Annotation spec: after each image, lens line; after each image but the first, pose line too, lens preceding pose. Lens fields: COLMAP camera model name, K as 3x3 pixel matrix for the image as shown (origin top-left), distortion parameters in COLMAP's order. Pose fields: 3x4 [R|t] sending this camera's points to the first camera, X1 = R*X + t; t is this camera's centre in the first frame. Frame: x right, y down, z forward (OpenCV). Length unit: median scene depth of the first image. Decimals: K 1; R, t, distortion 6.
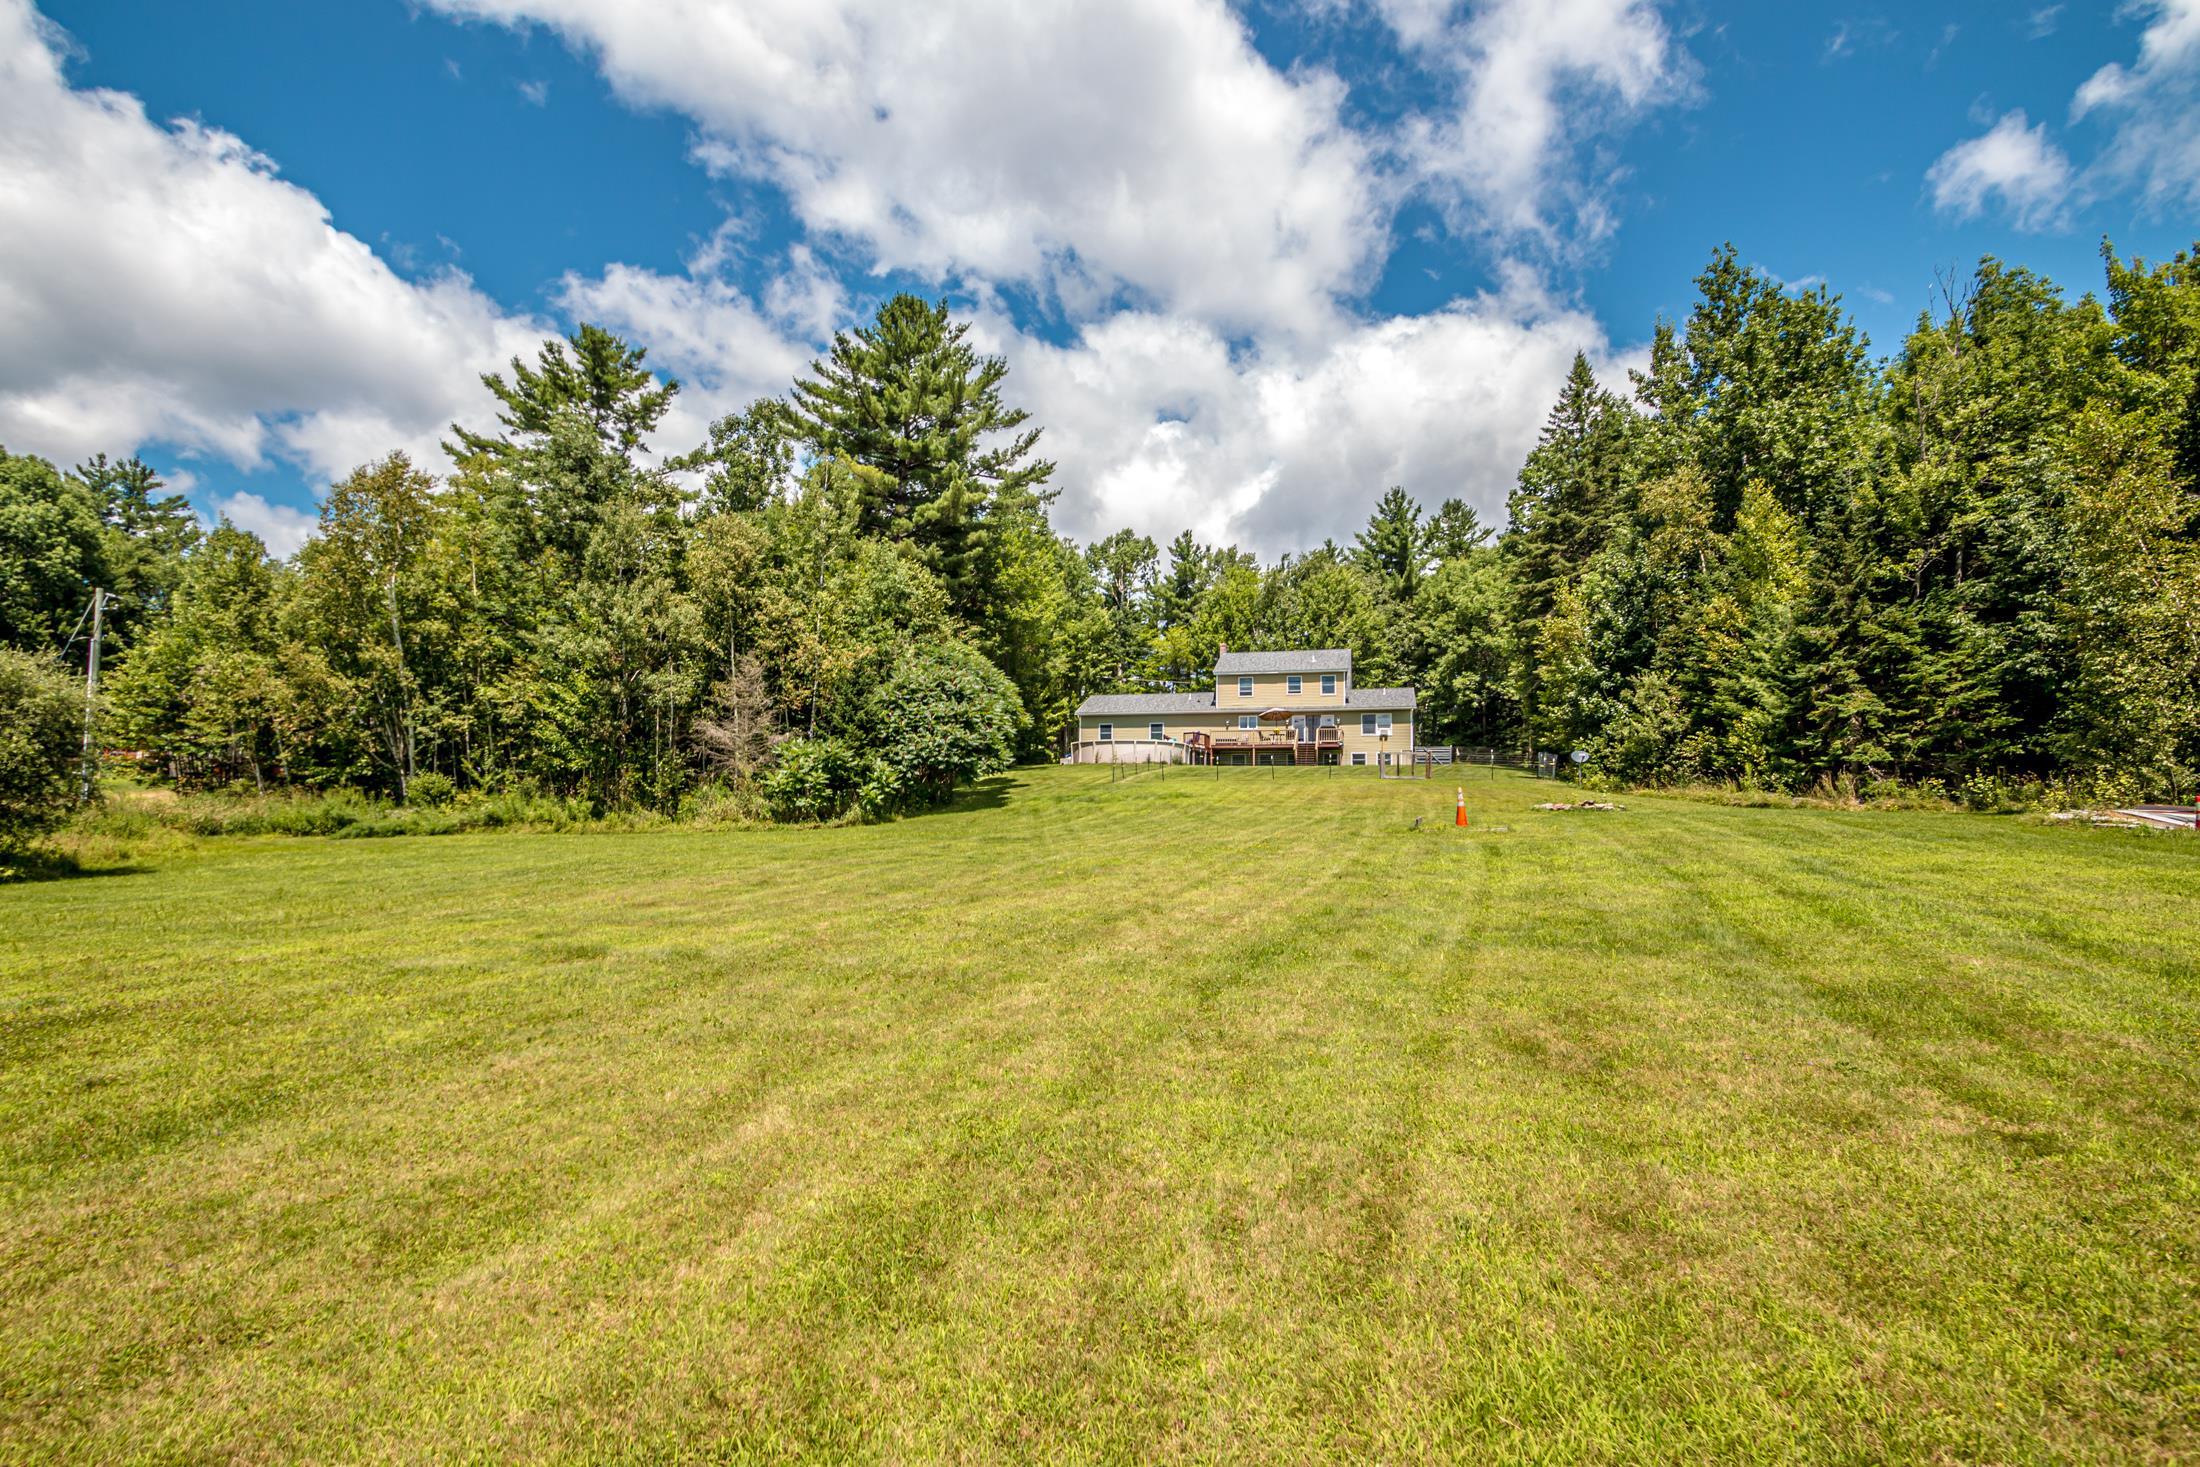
lens RADIAL K [[1007.0, 0, 1105.1], [0, 1007.0, 764.8], [0, 0, 1]] dist [-0.000817, -0.000026]
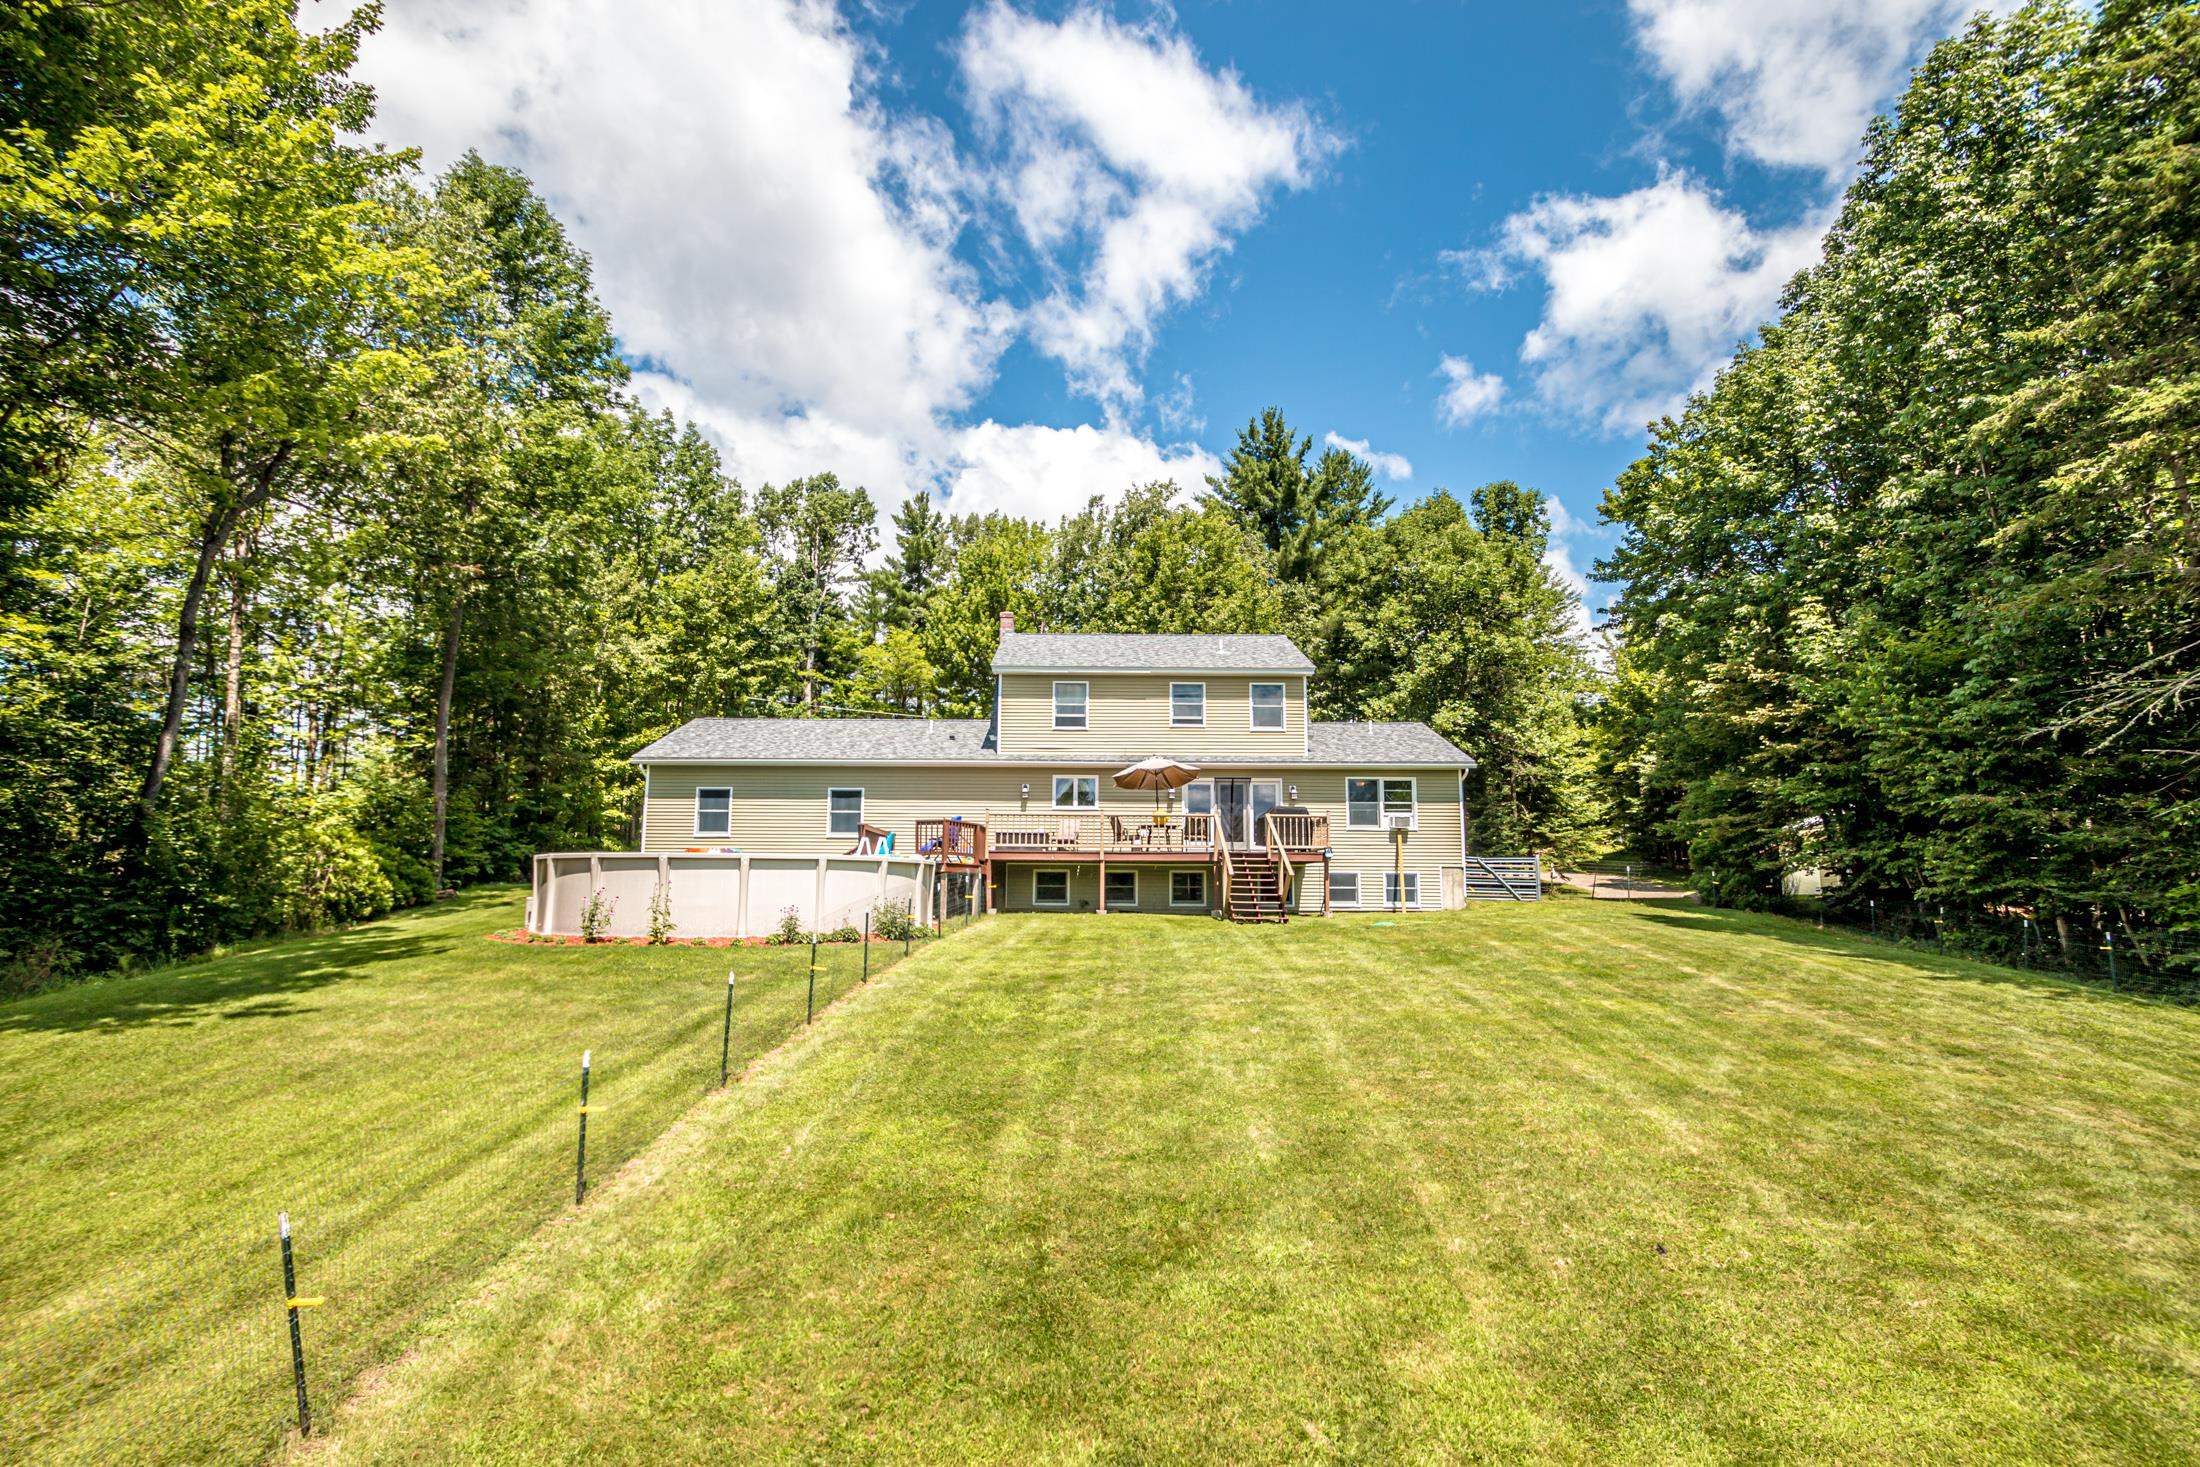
lens RADIAL K [[1007.0, 0, 1105.1], [0, 1007.0, 764.8], [0, 0, 1]] dist [-0.000817, -0.000026]
pose [[0.963571, 0.024418, 0.266336, 0.043356], [-0.010437, 0.998498, -0.053782, -0.030301], [-0.267249, 0.049043, 0.962379, 0.585737]]
